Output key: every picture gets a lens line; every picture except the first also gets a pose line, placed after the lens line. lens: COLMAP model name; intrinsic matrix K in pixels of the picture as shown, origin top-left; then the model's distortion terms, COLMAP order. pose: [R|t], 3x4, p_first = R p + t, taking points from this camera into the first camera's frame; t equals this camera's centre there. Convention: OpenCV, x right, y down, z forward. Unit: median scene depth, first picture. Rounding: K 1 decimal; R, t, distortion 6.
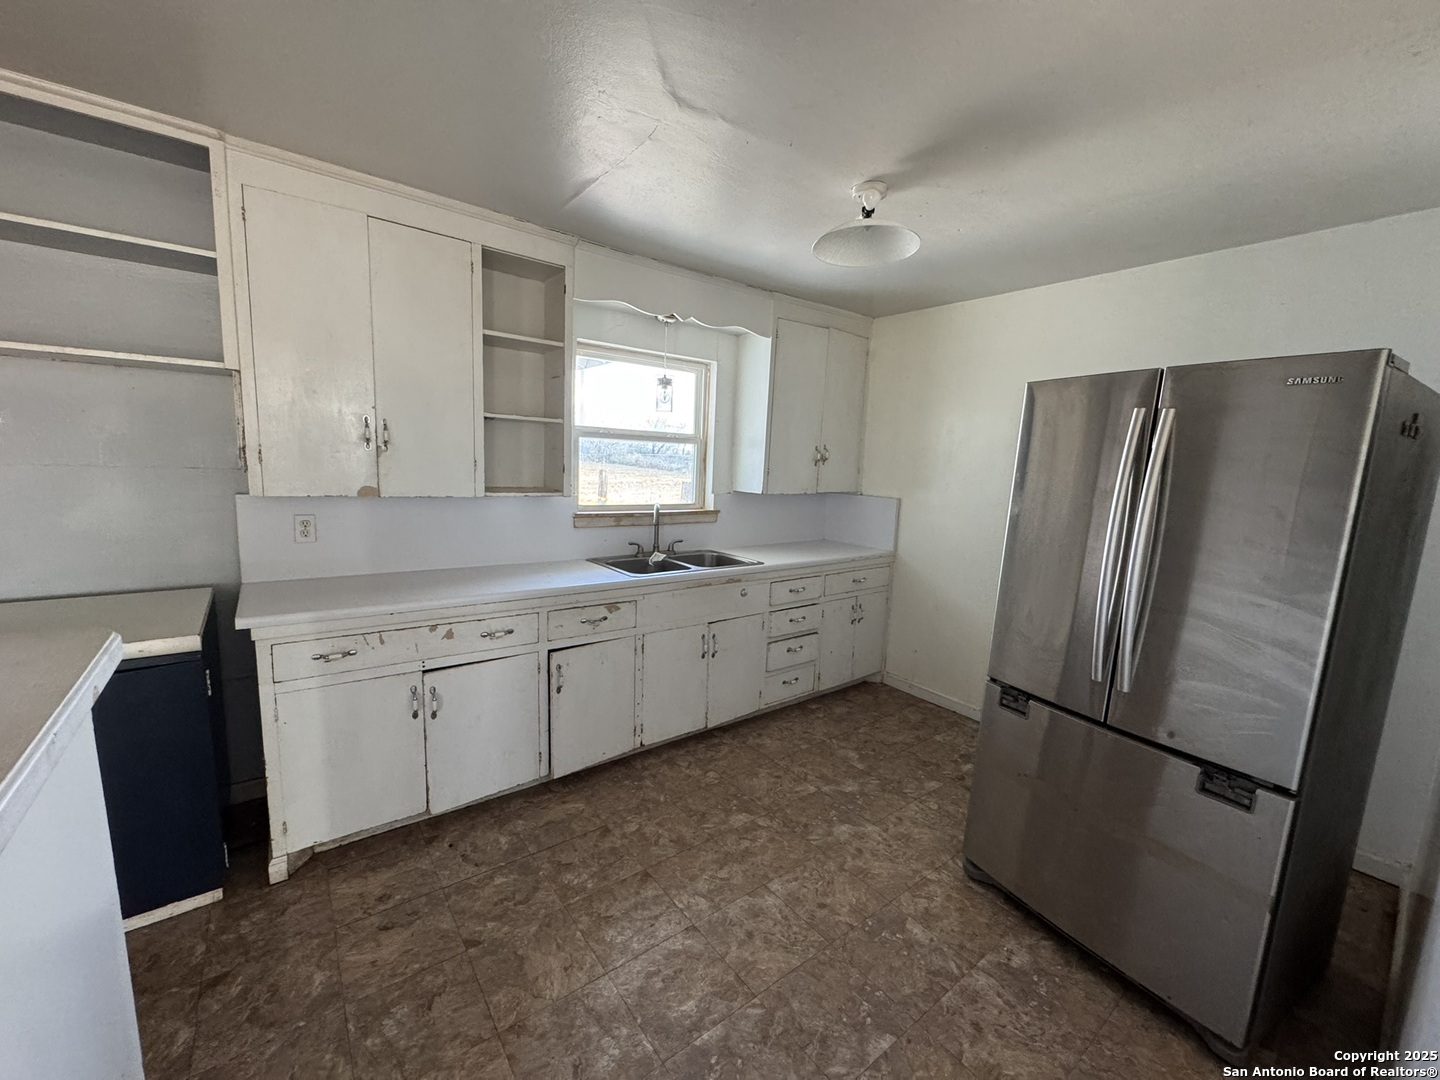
lens RADIAL K [[575.6, 0, 720.1], [0, 575.6, 544.3], [0, 0, 1]] dist [-0.001488, 0.000054]
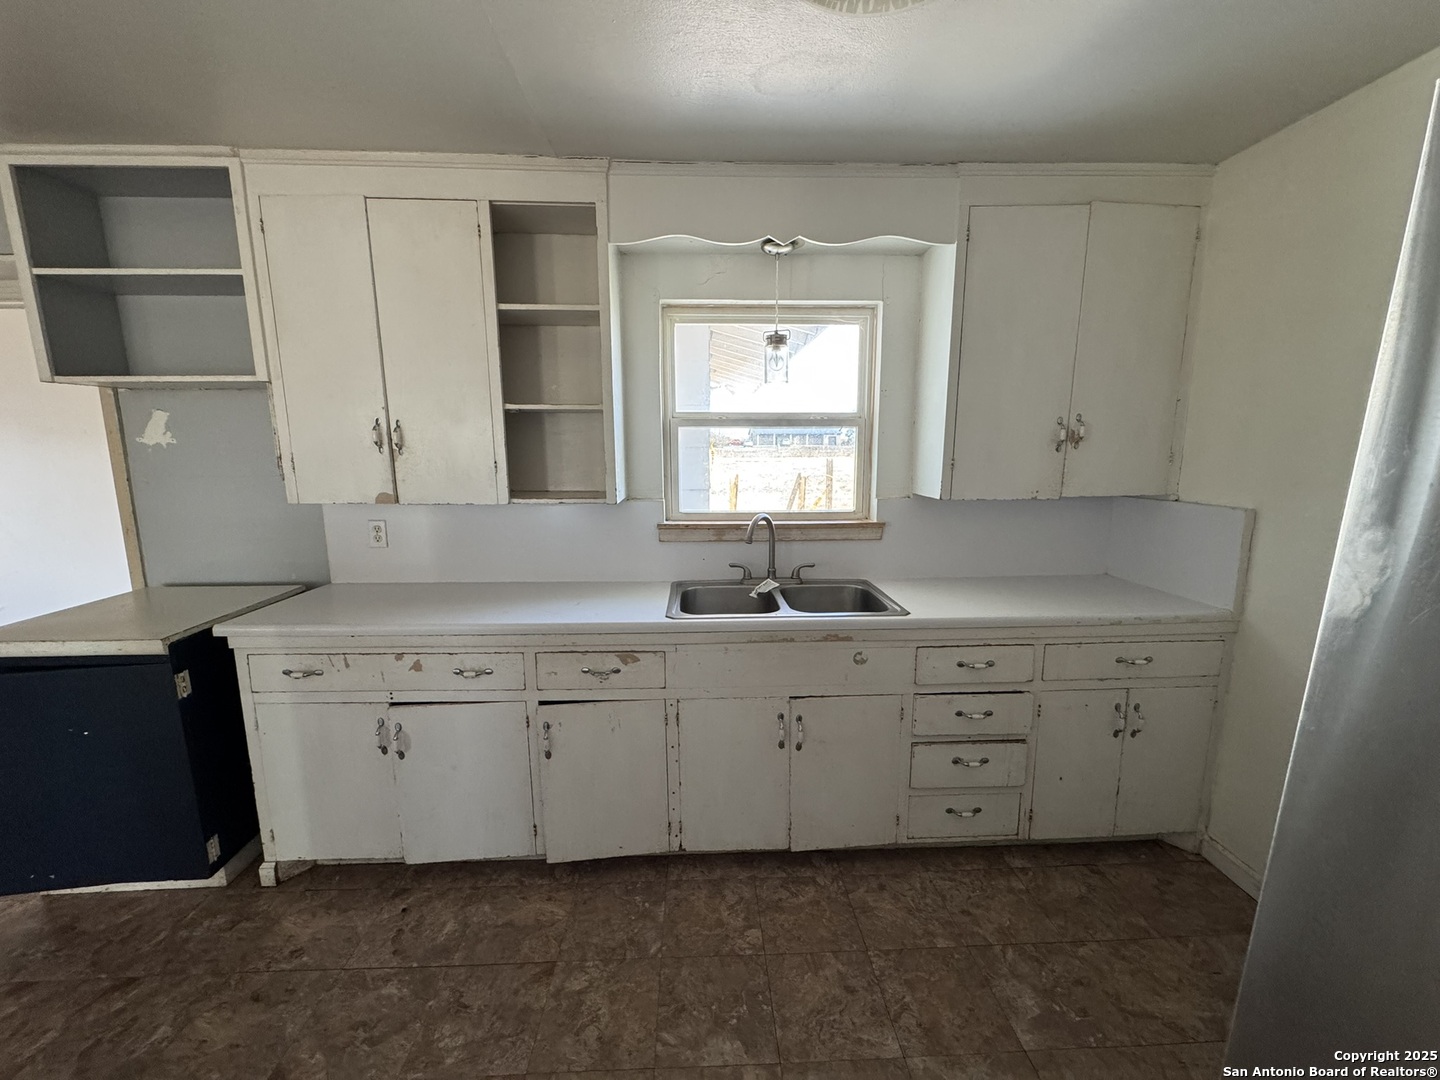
lens RADIAL K [[575.6, 0, 719.5], [0, 575.6, 541.6], [0, 0, 1]] dist [-0.001488, 0.000054]
pose [[0.815866, 0.052621, -0.575841, 0.310077], [-0.048776, 0.998564, 0.022142, -0.056895], [0.576180, 0.010022, 0.817262, 0.450878]]
